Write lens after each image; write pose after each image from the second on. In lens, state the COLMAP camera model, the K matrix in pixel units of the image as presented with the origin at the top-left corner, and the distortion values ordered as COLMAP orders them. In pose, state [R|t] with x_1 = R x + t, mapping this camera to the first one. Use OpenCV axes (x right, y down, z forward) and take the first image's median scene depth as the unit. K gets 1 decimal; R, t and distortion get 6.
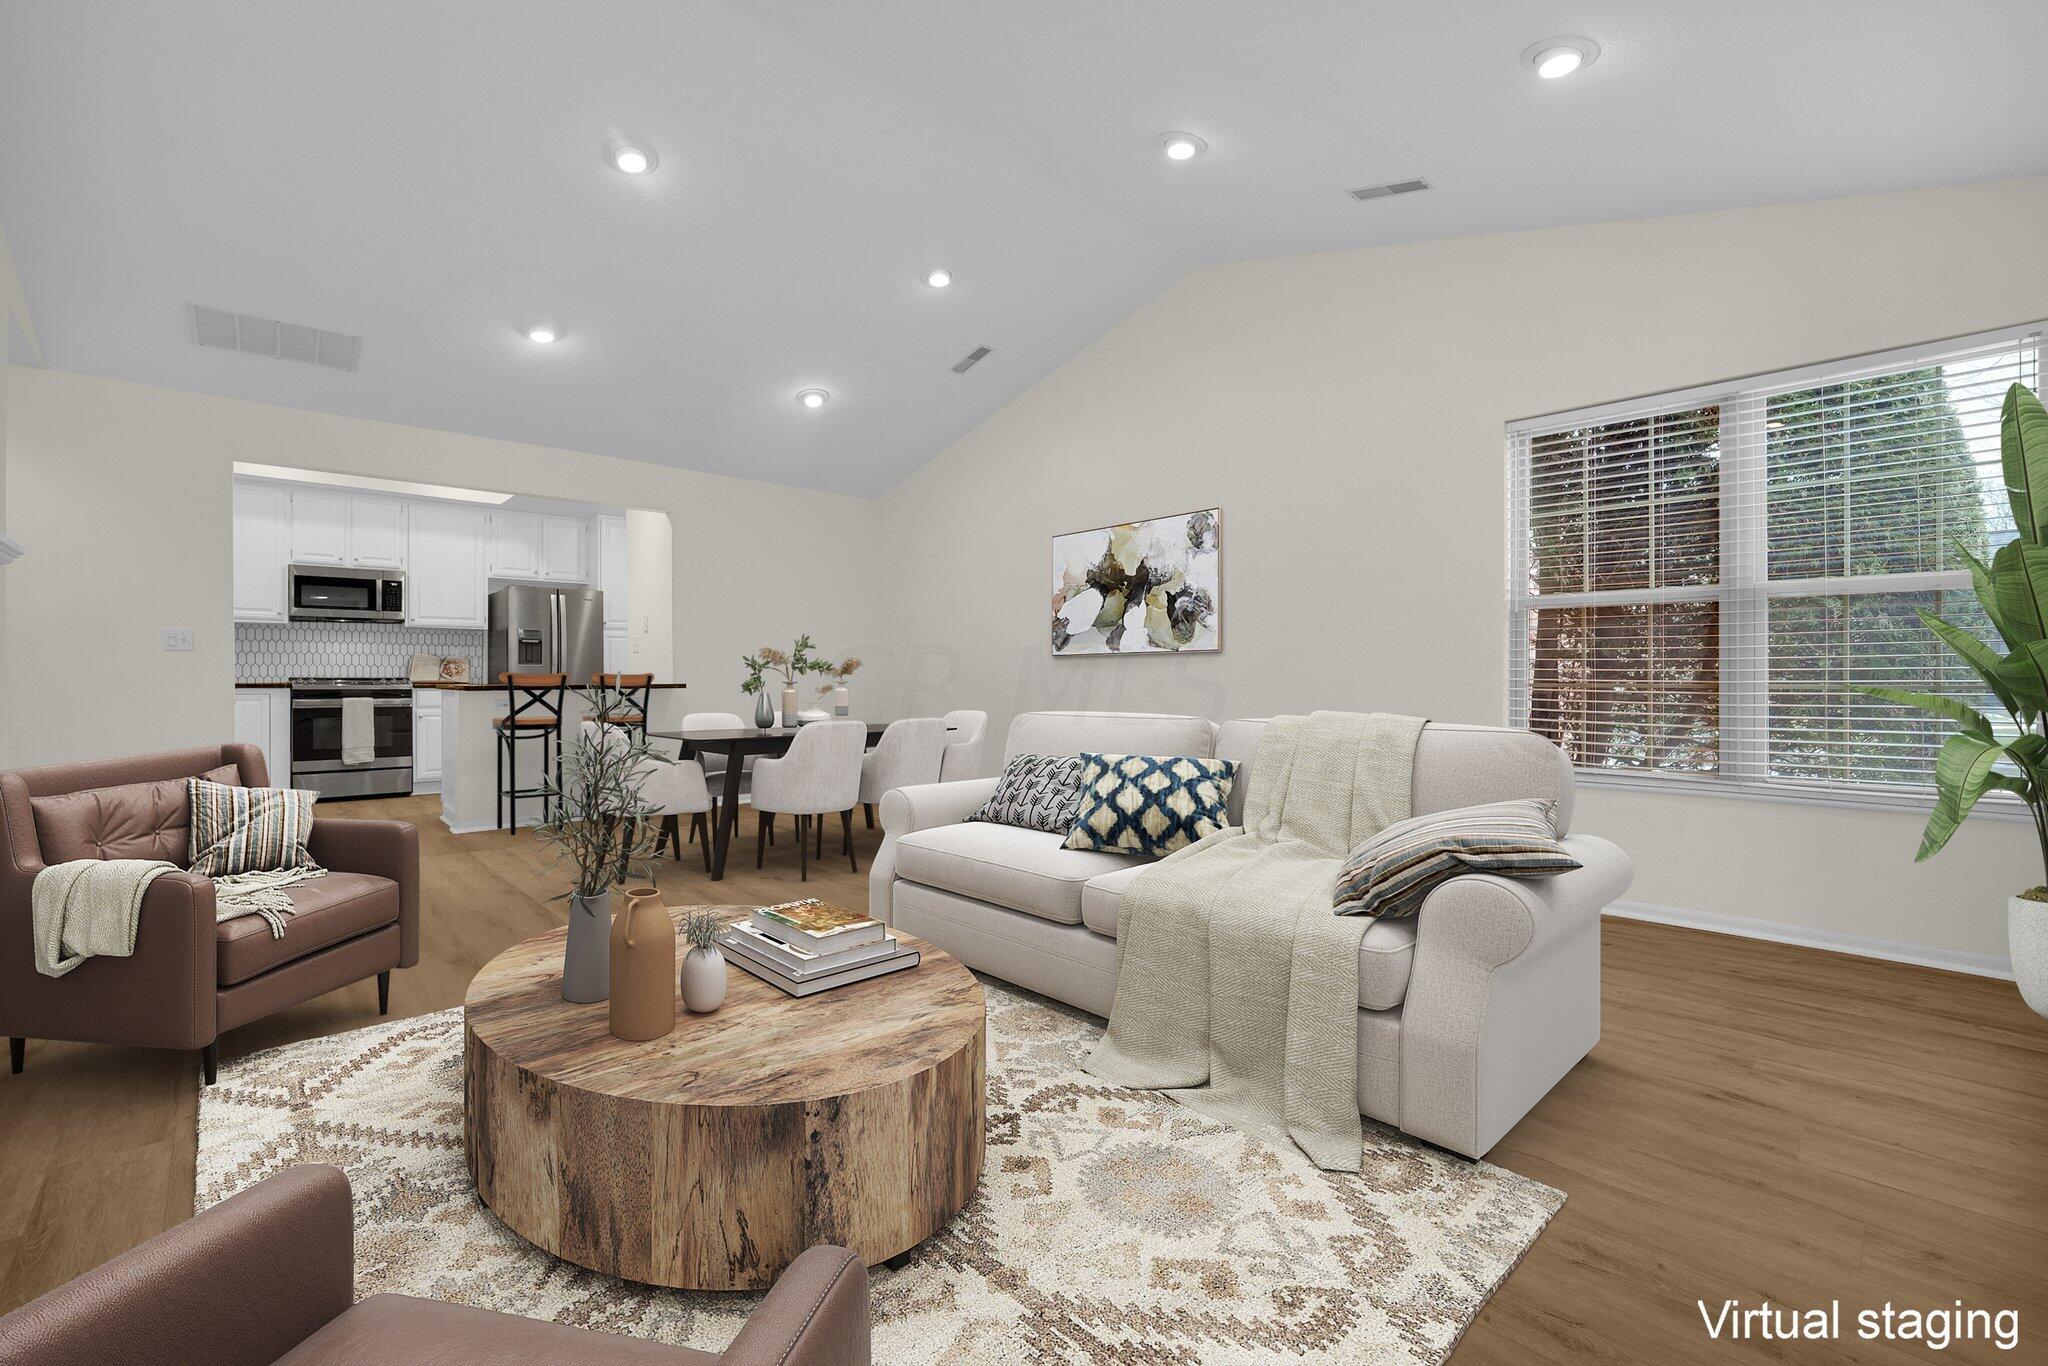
lens RADIAL K [[887.7, 0, 1014.4], [0, 887.7, 672.5], [0, 0, 1]] dist [-0.026246, 0.001089]
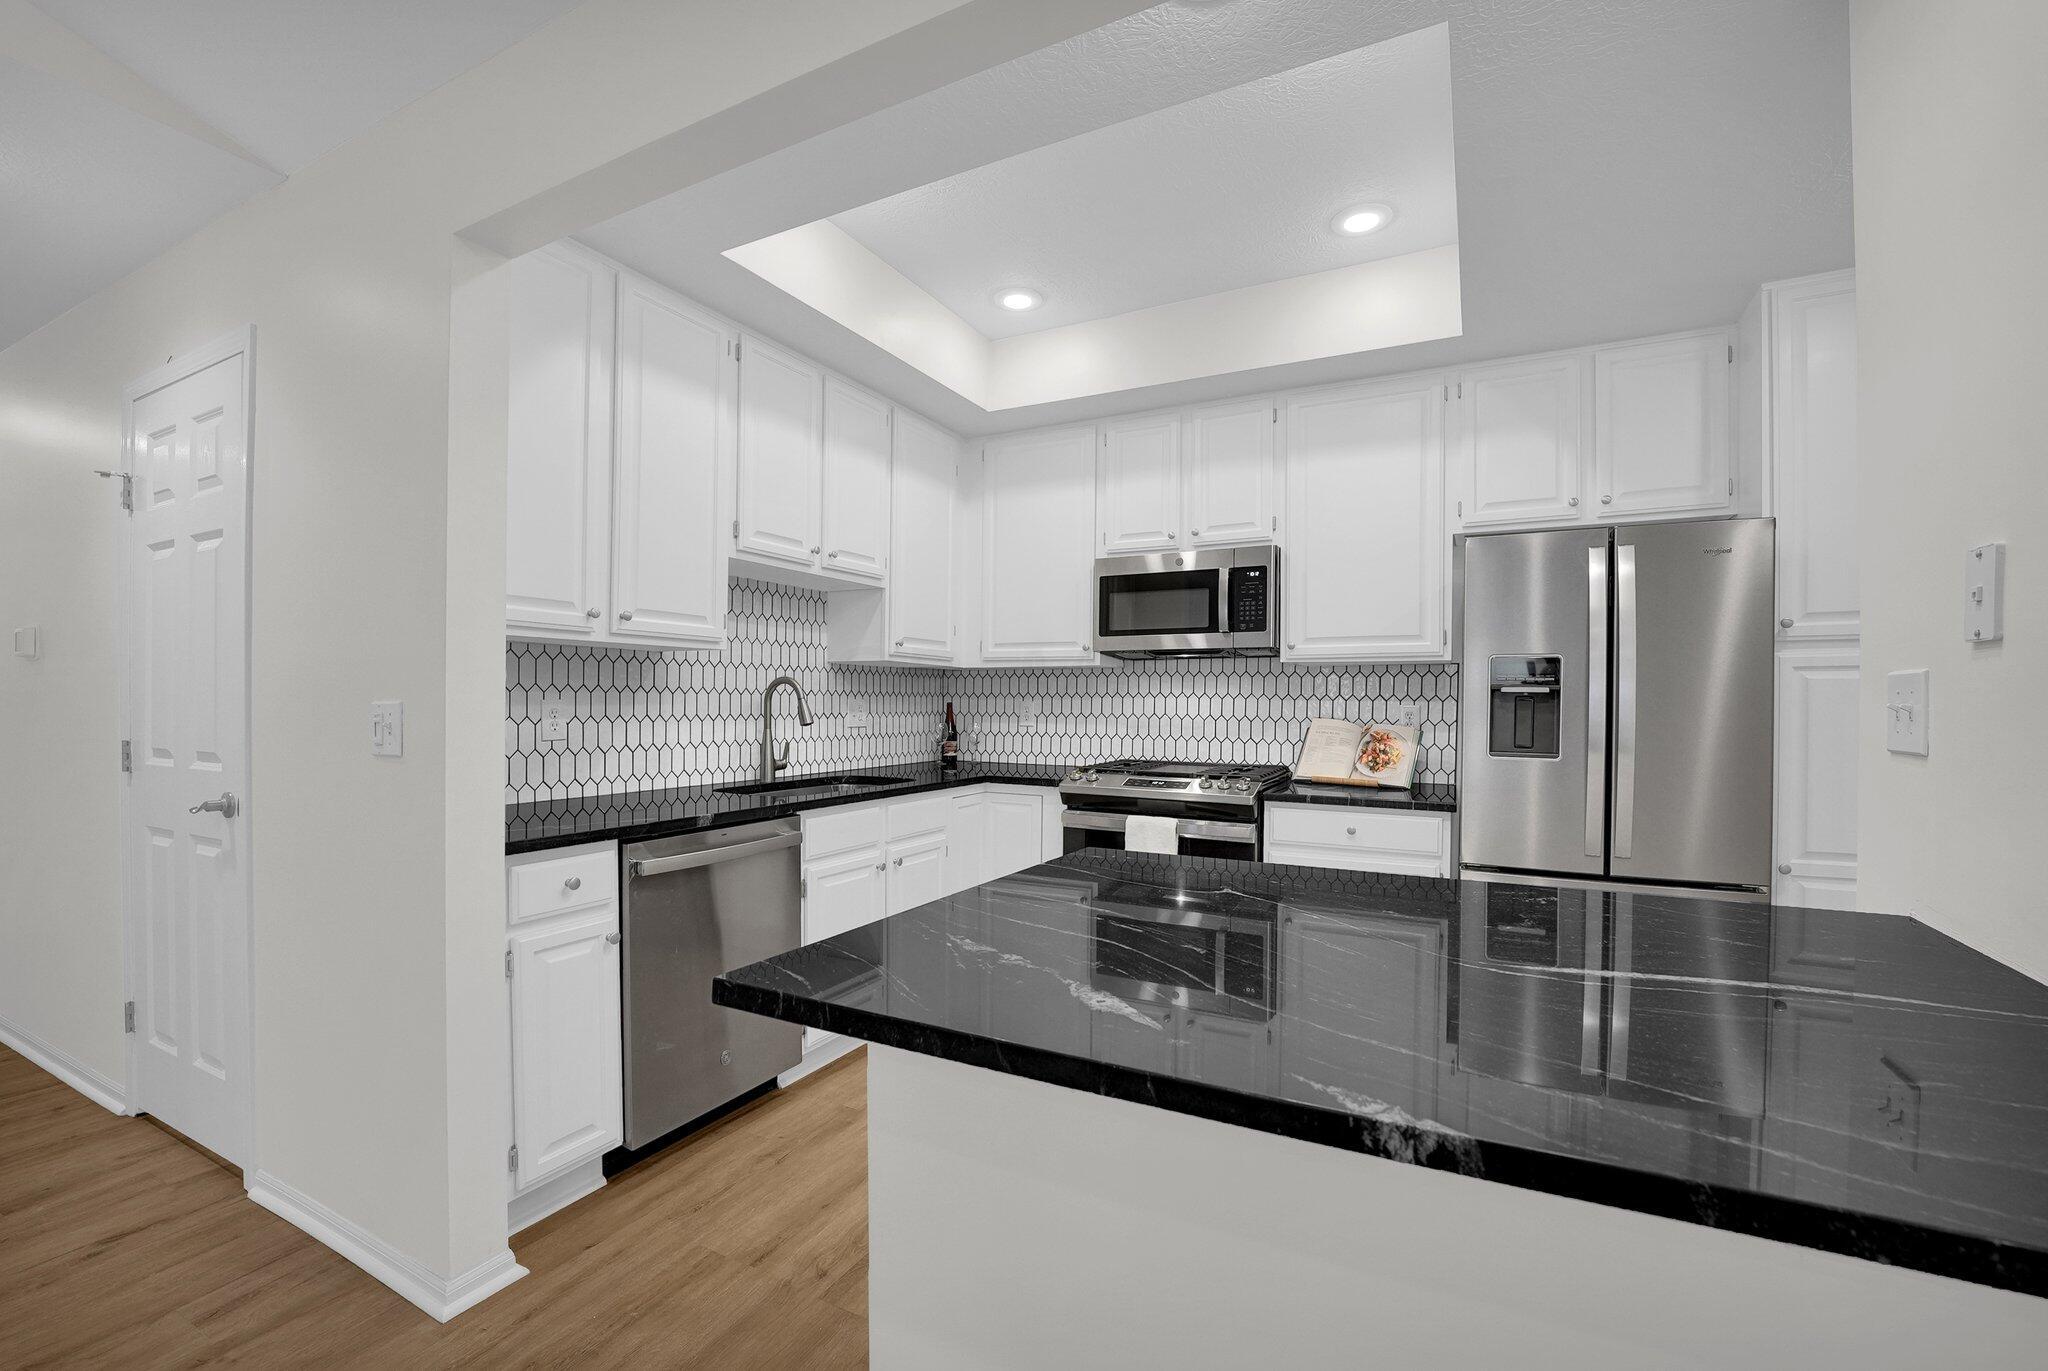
lens RADIAL K [[887.7, 0, 999.2], [0, 887.7, 699.4], [0, 0, 1]] dist [-0.026246, 0.001089]
pose [[0.347166, 0.000328, -0.937803, -0.312104], [0.000571, 1.000000, 0.000561, -0.033980], [0.937803, -0.000731, 0.347166, 0.716831]]
